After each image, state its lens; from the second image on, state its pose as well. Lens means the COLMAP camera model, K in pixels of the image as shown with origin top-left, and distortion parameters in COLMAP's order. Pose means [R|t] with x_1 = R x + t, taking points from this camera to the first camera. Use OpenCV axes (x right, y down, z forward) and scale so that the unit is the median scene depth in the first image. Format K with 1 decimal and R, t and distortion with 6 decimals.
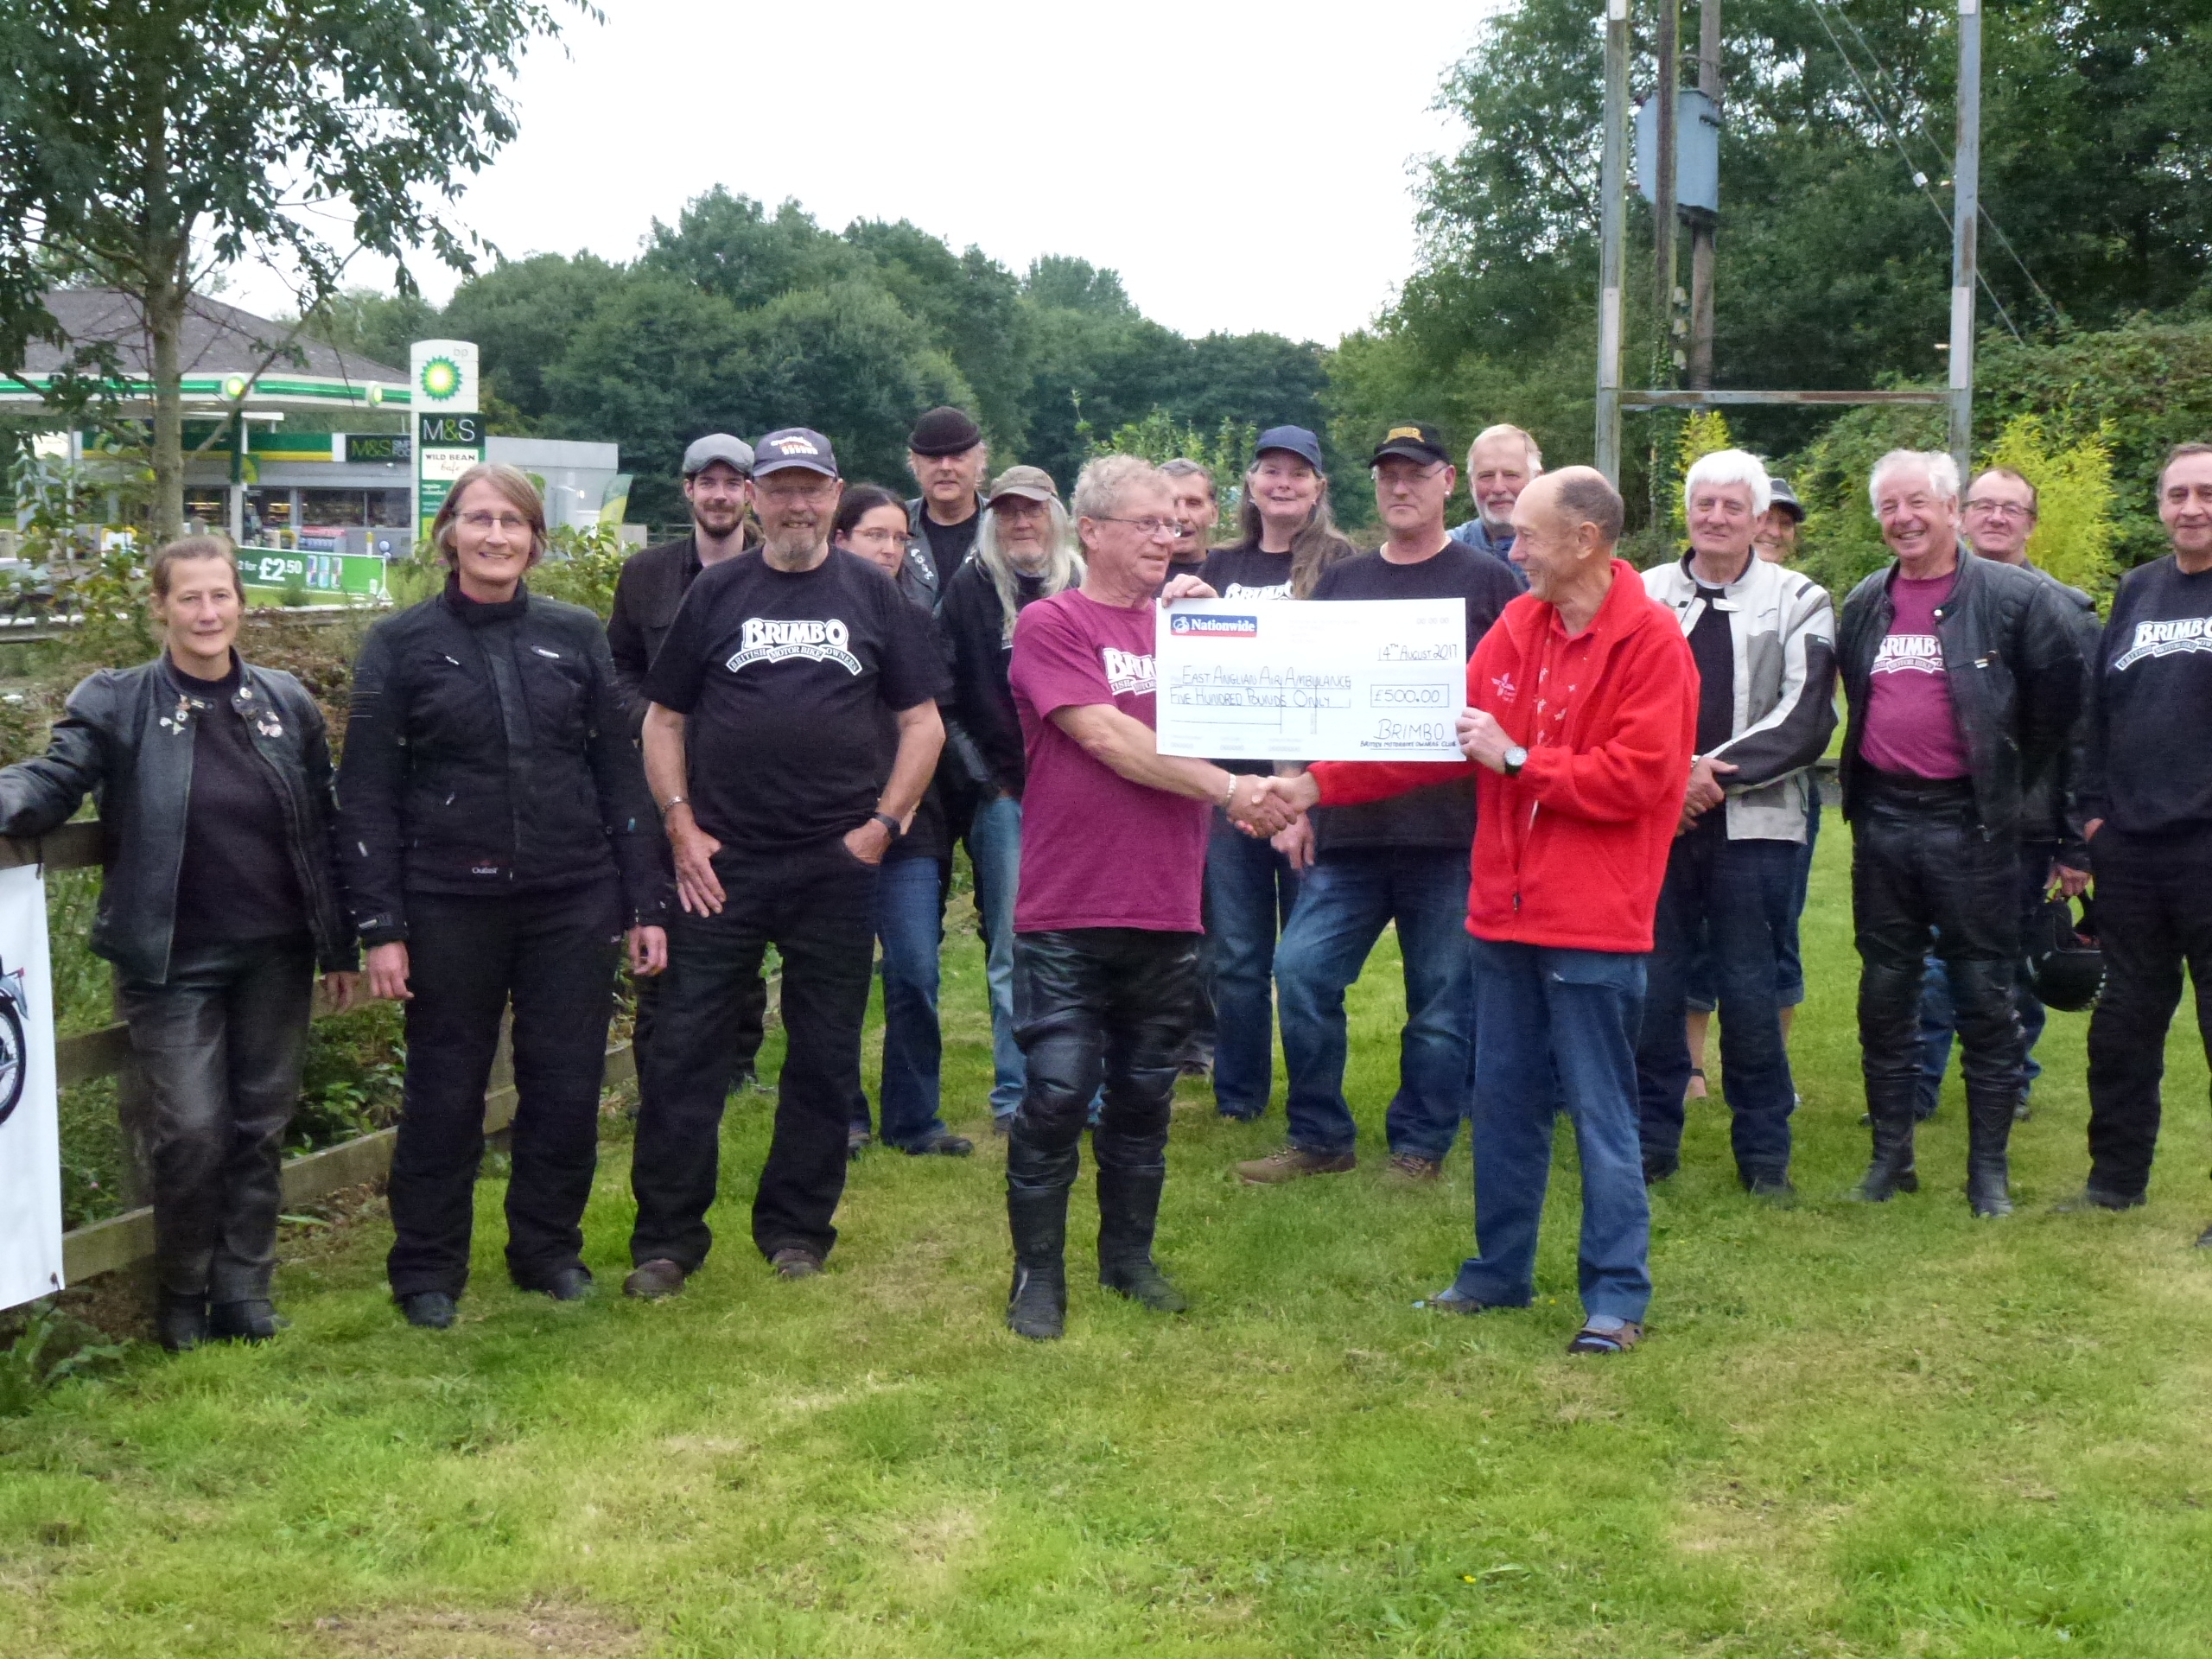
lens RADIAL K [[3584.6, 0, 1106.0], [0, 3584.6, 829.5], [0, 0, 1]] dist [0.105632, -1.345598]
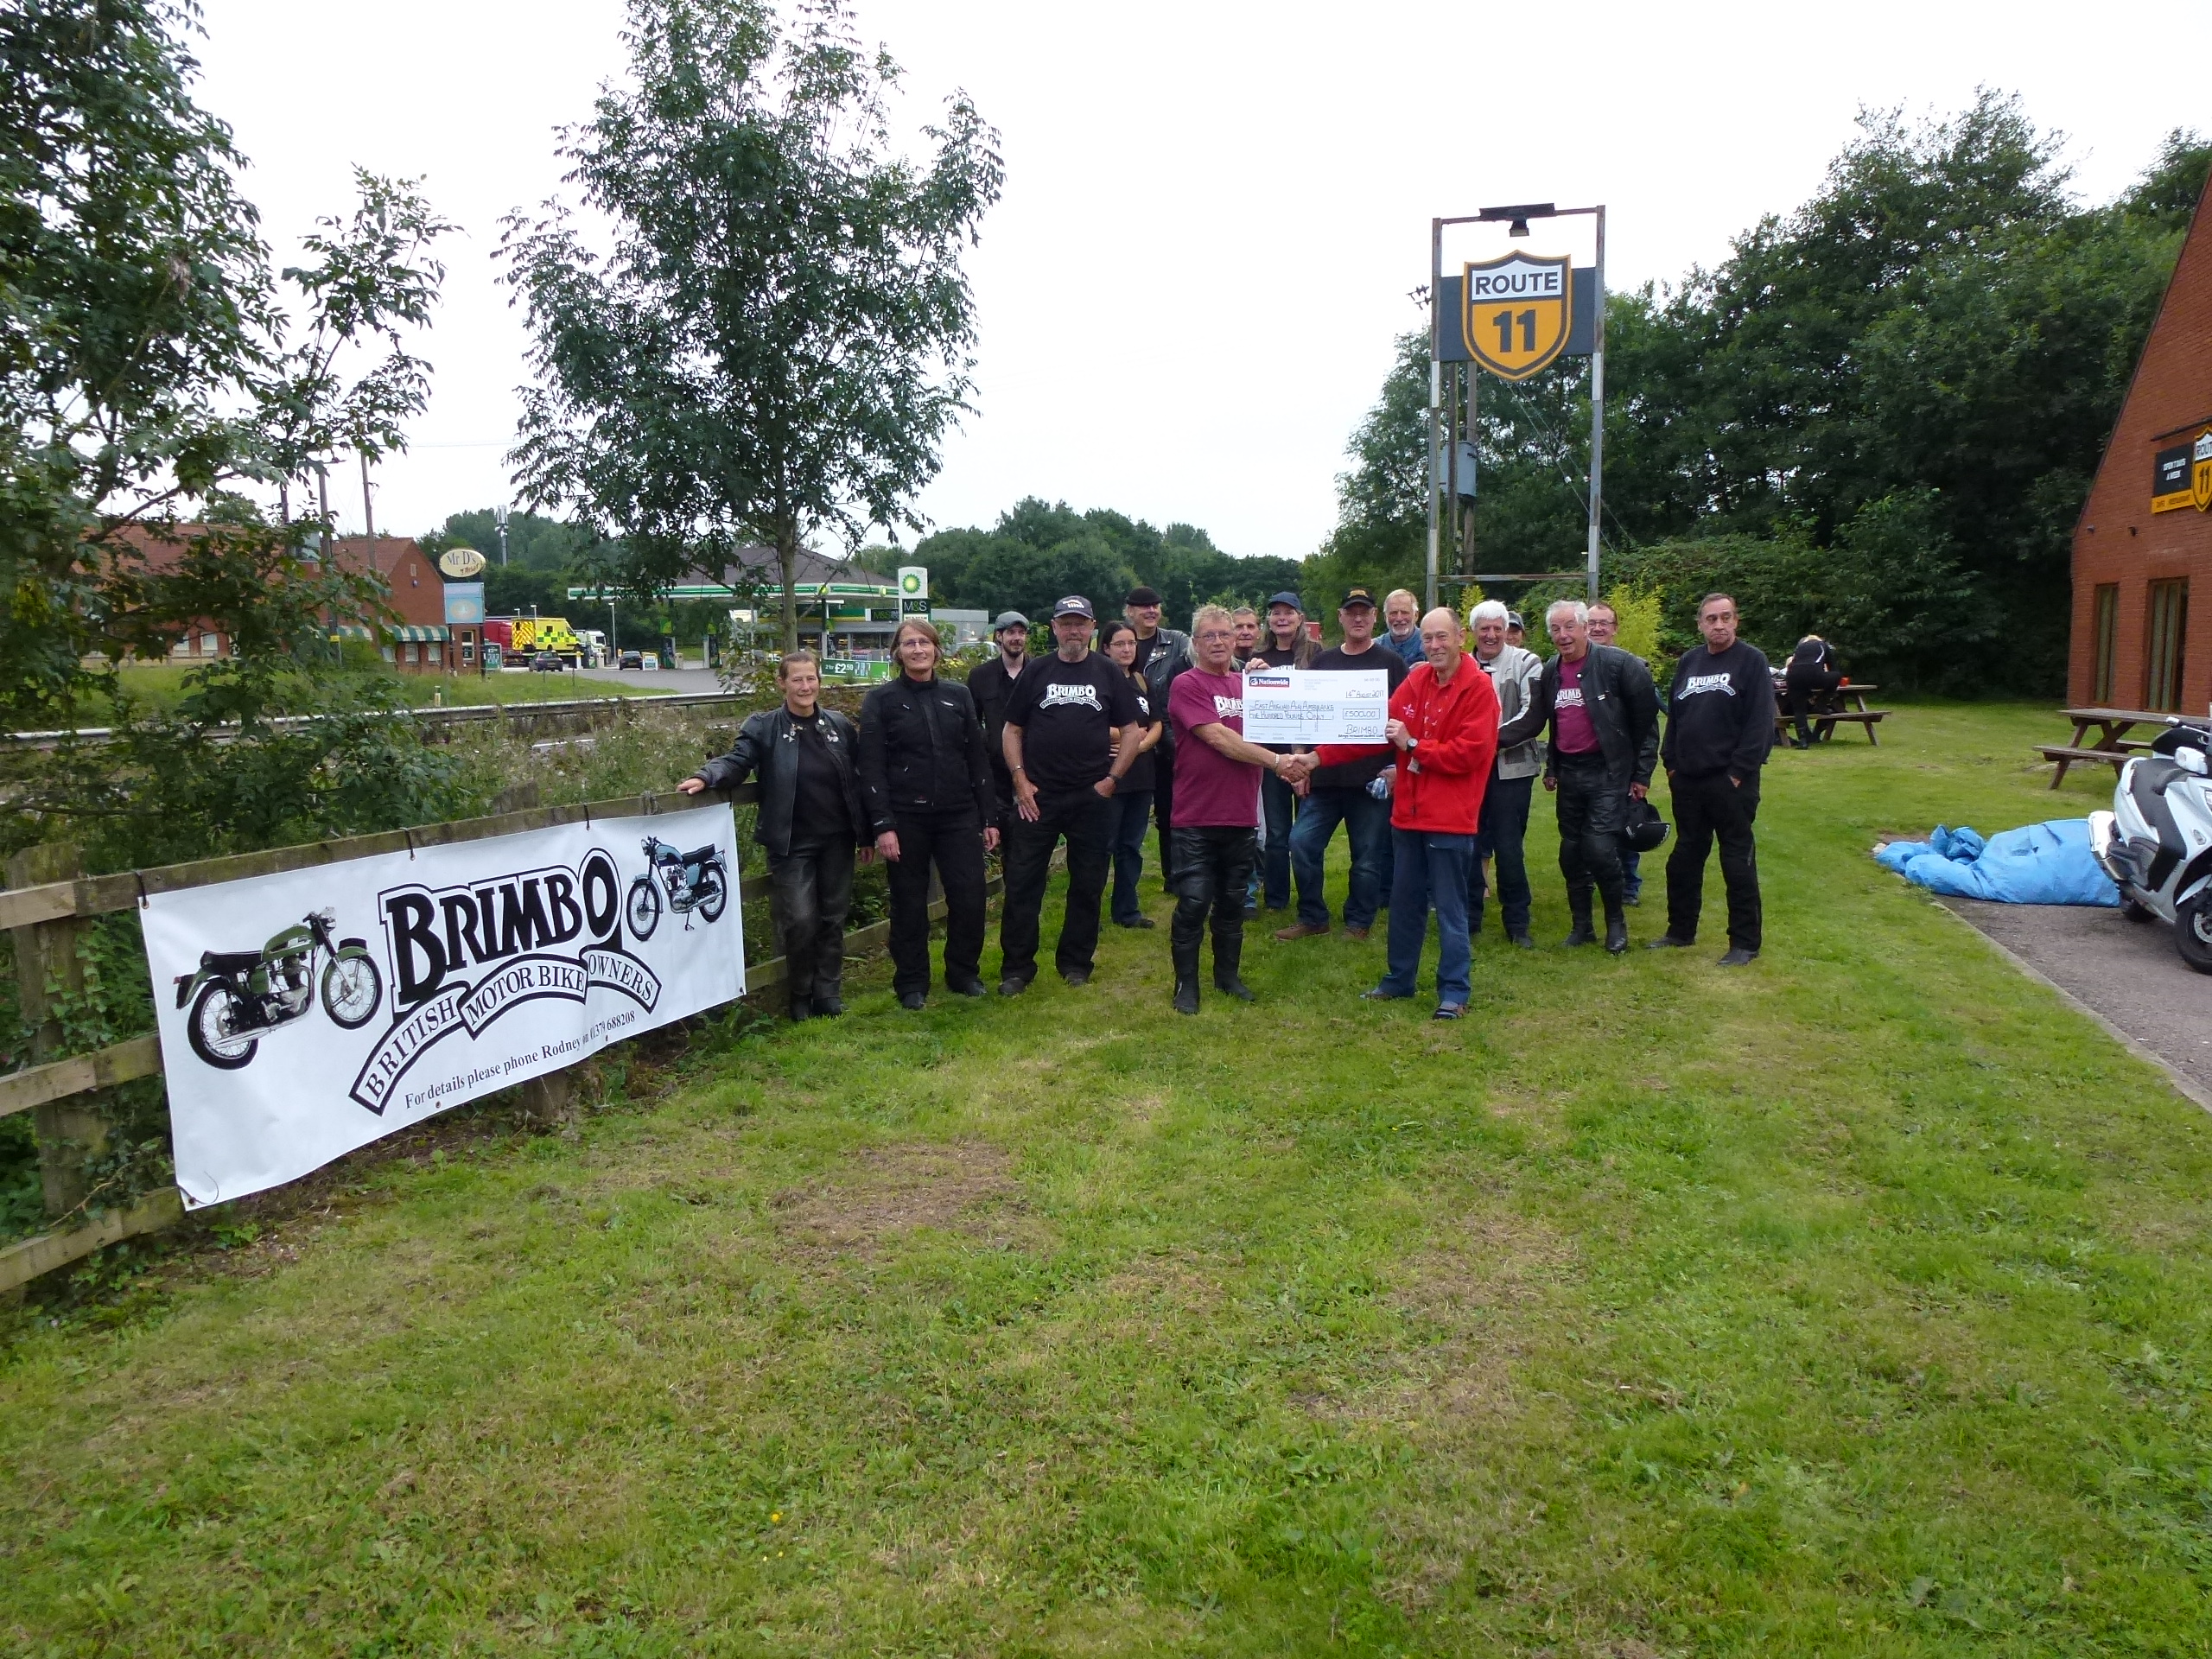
lens RADIAL K [[1399.8, 0, 1106.0], [0, 1399.8, 829.5], [0, 0, 1]] dist [-0.066823, -0.000355]
pose [[0.998541, -0.012328, -0.052573, -0.019358], [0.014609, 0.998958, 0.043226, -0.006241], [0.051985, -0.043931, 0.997681, 0.134411]]
